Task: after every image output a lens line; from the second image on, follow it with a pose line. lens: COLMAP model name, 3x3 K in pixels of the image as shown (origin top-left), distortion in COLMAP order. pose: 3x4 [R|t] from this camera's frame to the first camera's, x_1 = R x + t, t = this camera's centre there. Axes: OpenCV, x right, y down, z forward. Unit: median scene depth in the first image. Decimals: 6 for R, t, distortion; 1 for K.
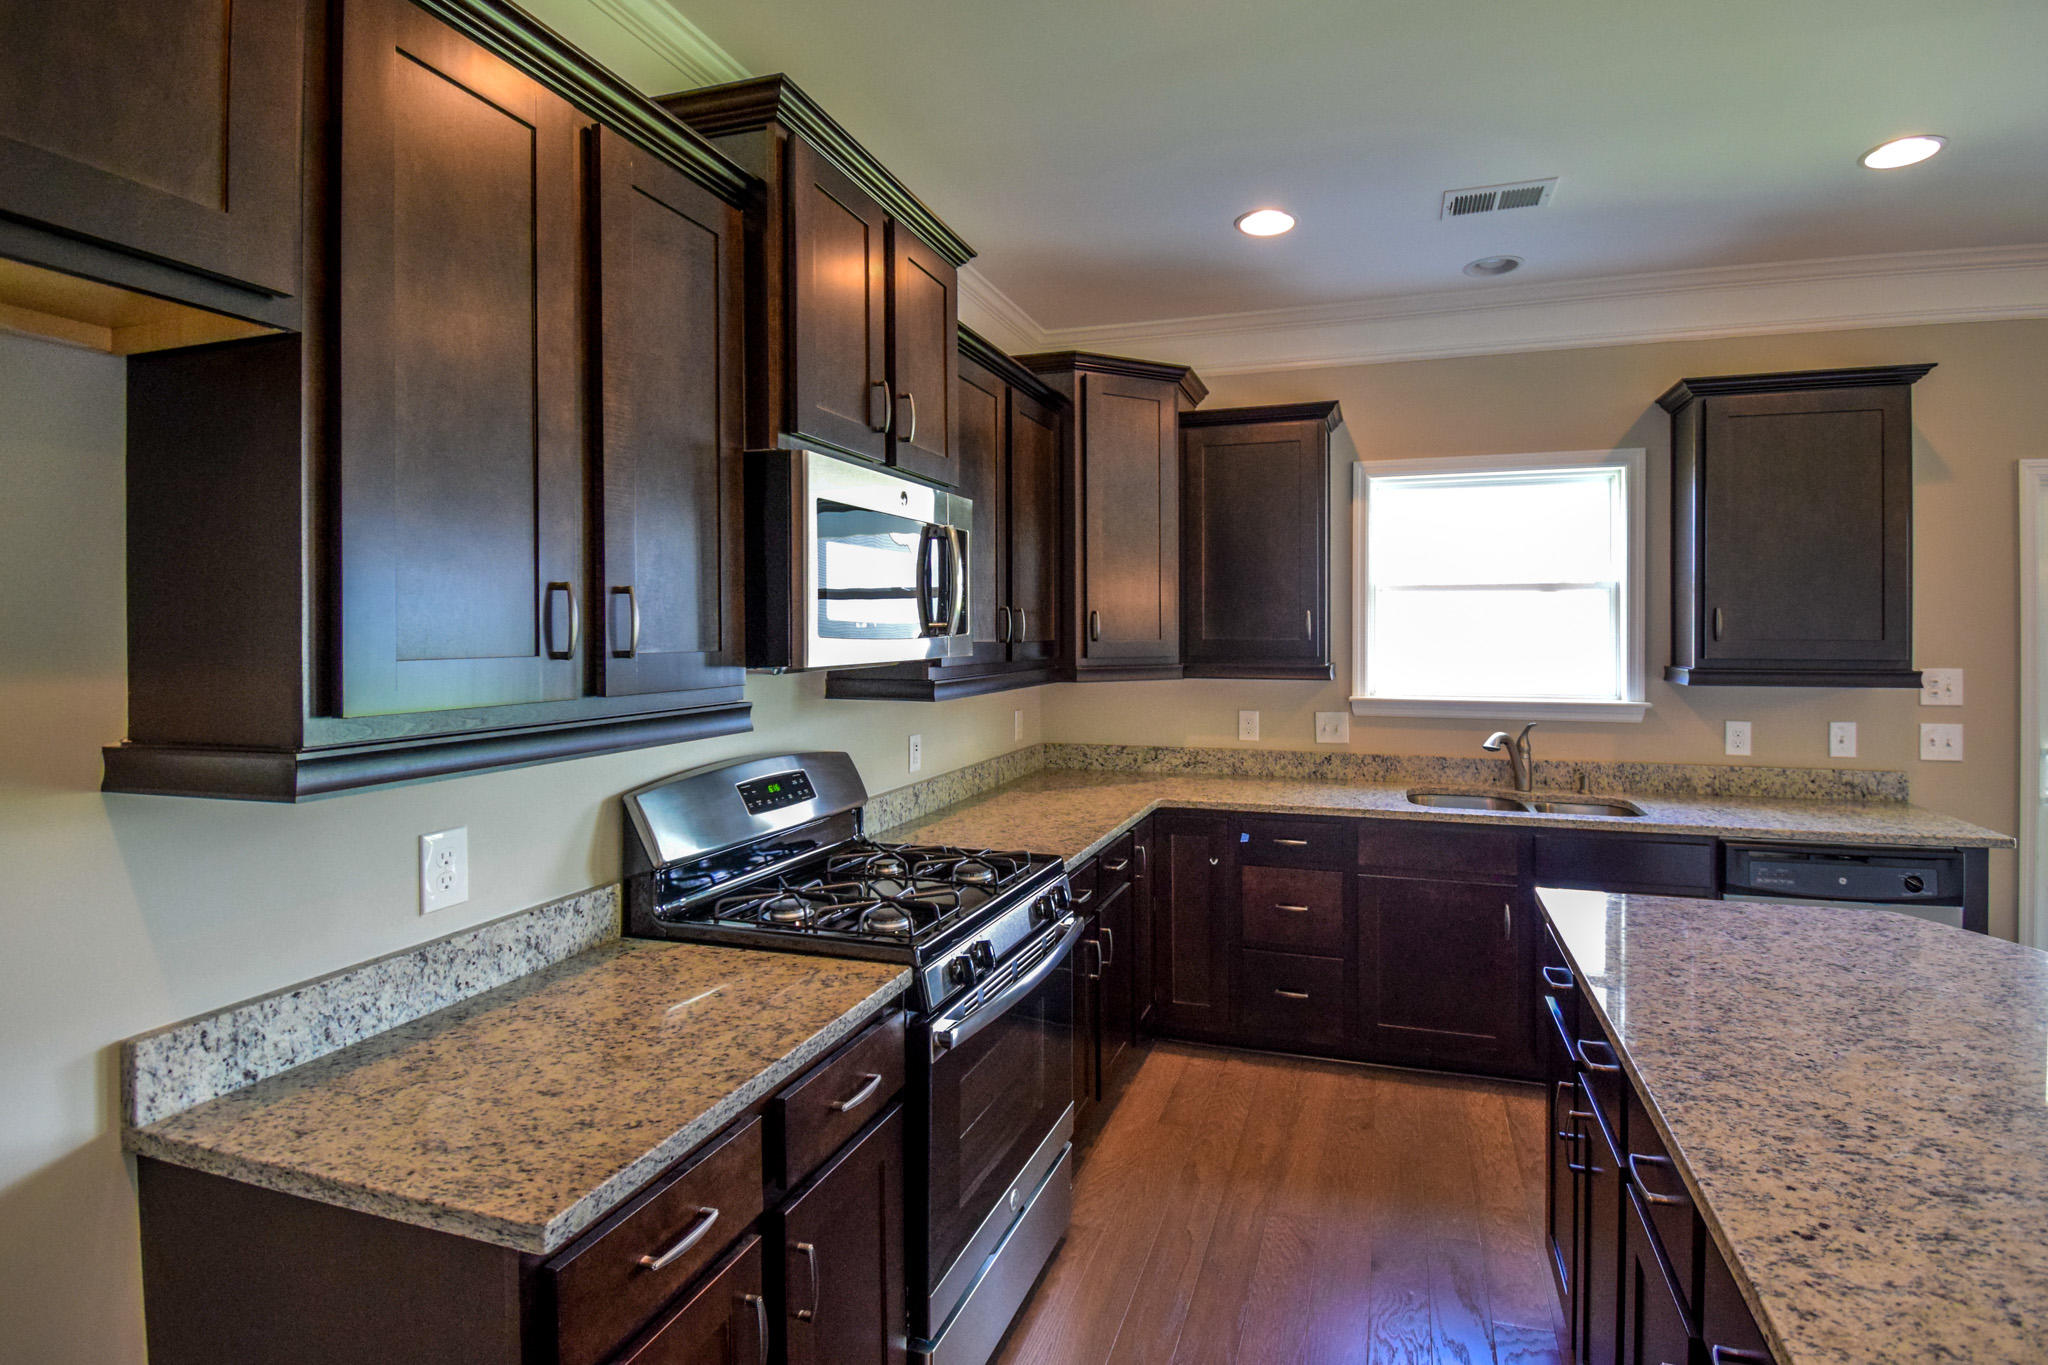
lens RADIAL K [[951.9, 0, 1026.7], [0, 951.9, 660.0], [0, 0, 1]] dist [0.012977, -0.024377]
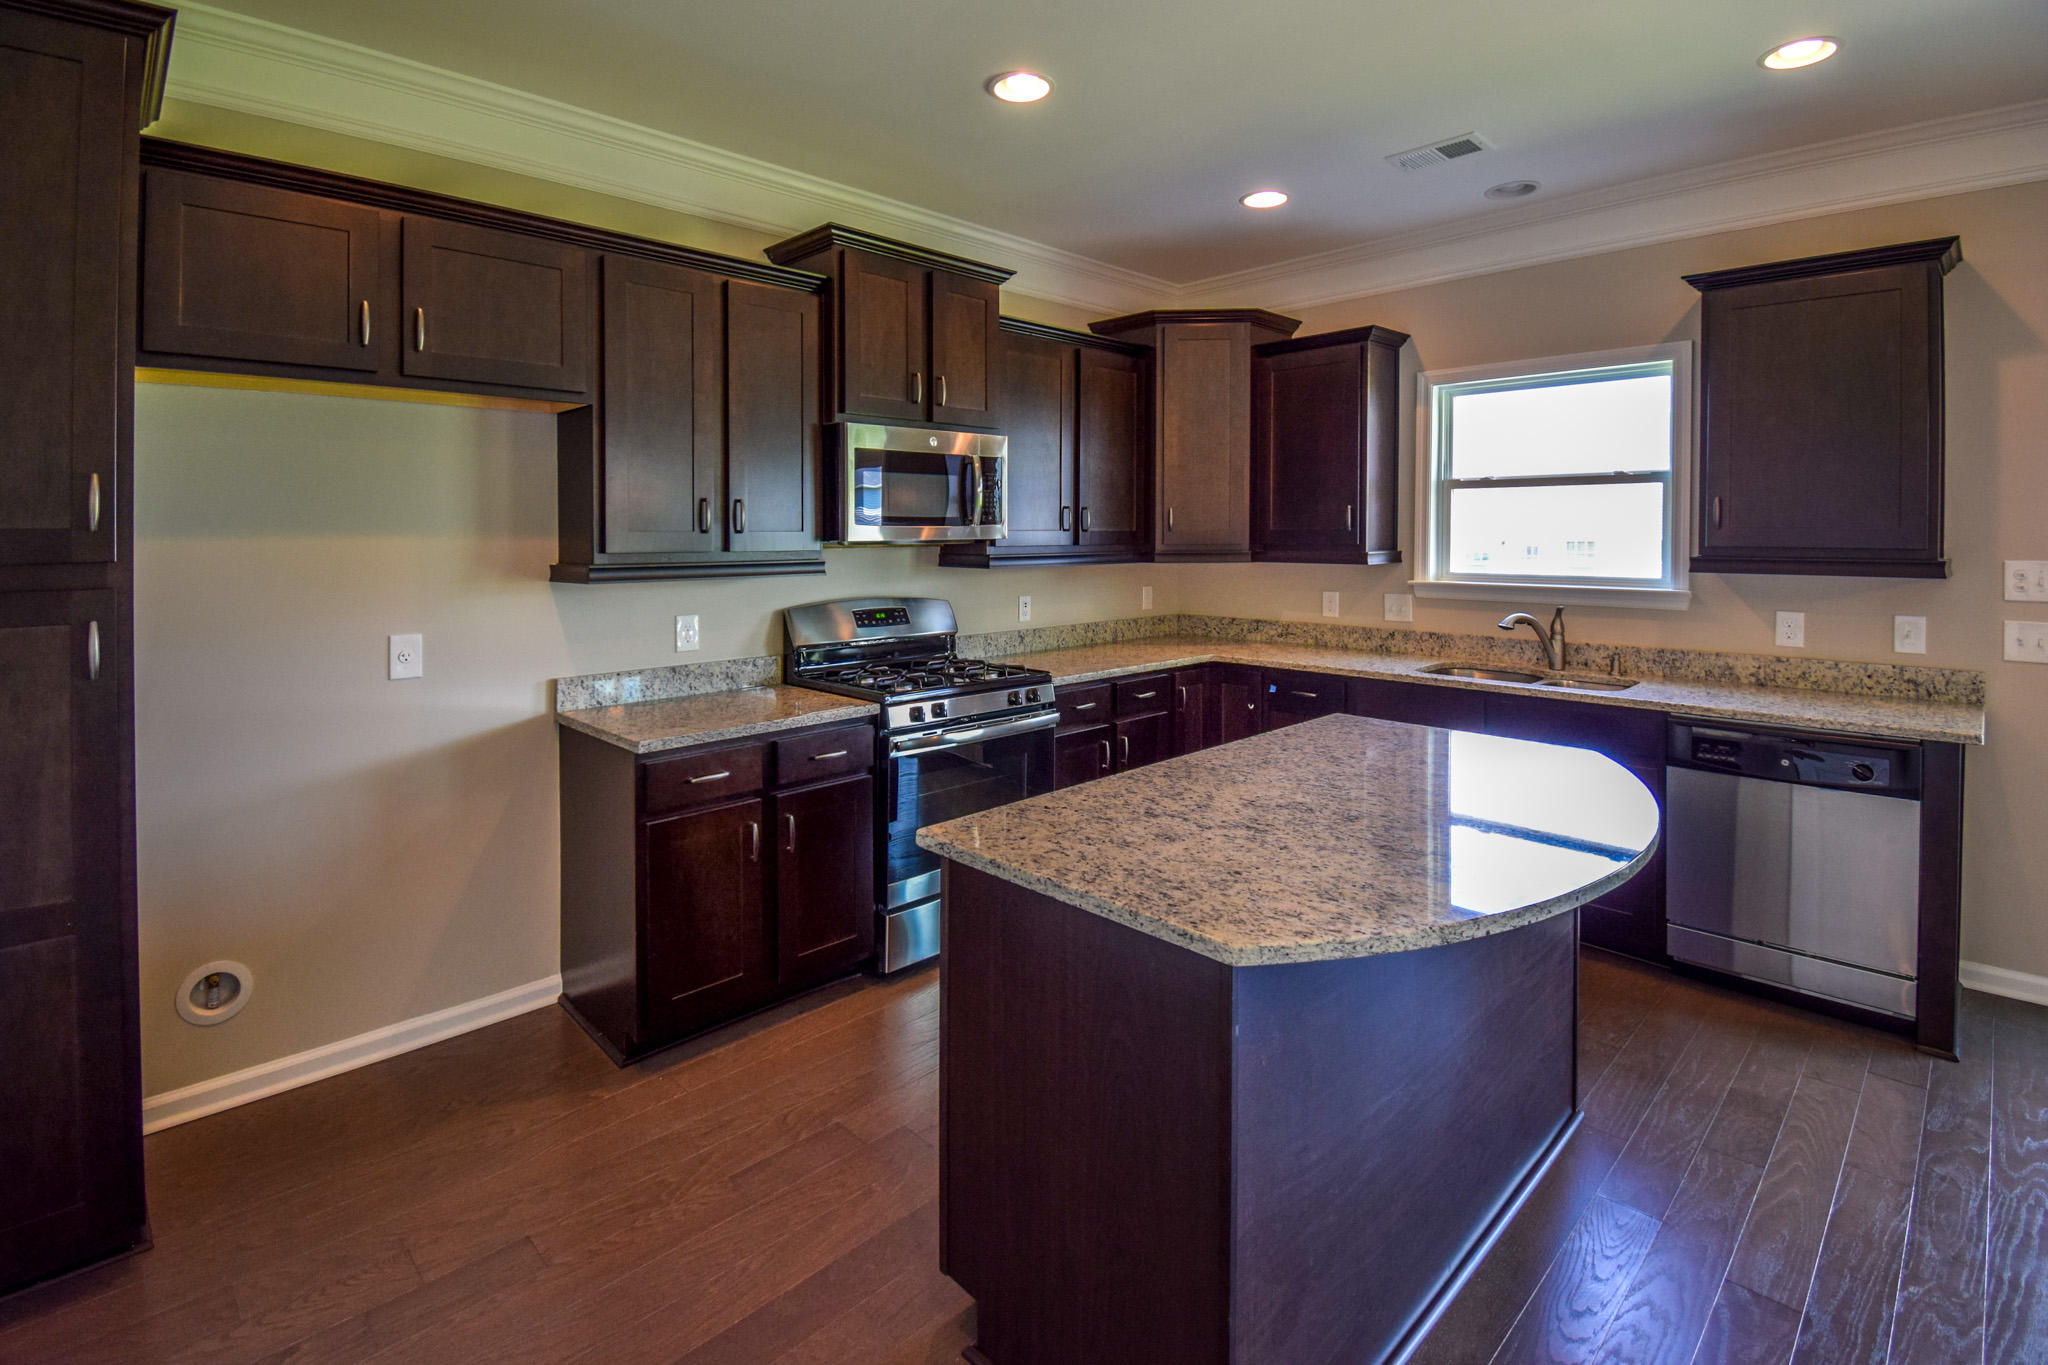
lens RADIAL K [[972.1, 0, 1019.6], [0, 972.1, 589.2], [0, 0, 1]] dist [0.000877, -0.026158]
pose [[0.868362, 0.026483, -0.495222, 0.572941], [-0.014056, 0.999486, 0.028804, 0.024699], [0.495731, -0.018051, 0.868289, -0.268030]]
